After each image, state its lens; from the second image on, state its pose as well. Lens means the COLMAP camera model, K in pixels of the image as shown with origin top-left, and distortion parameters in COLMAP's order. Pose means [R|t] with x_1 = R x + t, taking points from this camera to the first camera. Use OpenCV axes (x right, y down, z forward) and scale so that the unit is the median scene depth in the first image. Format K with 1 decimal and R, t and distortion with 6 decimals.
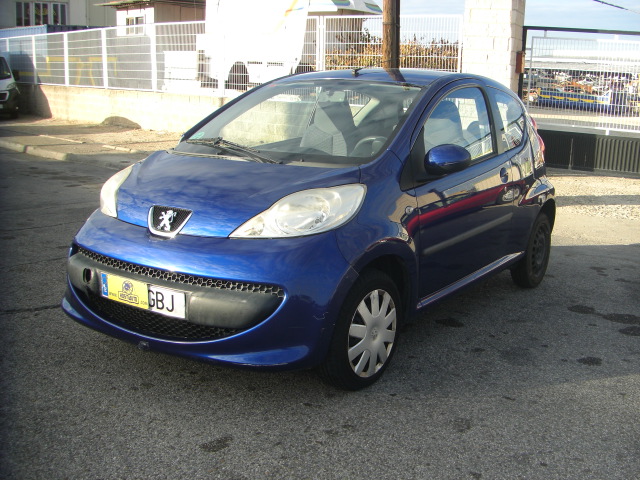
lens RADIAL K [[716.3, 0, 381.0], [0, 716.3, 243.2], [0, 0, 1]] dist [-0.185116, 0.148395]
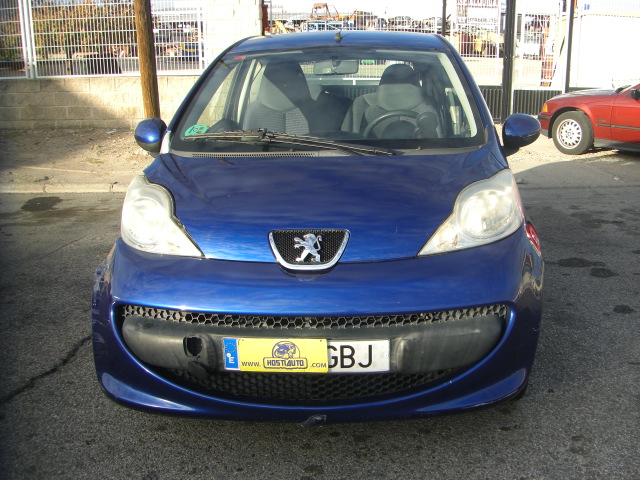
lens RADIAL K [[716.3, 0, 381.0], [0, 716.3, 243.2], [0, 0, 1]] dist [-0.185116, 0.148395]
pose [[0.875317, -0.171326, 0.452181, -0.579736], [0.142391, 0.984990, 0.097565, -0.100514], [-0.462109, -0.021014, 0.886574, 0.306929]]
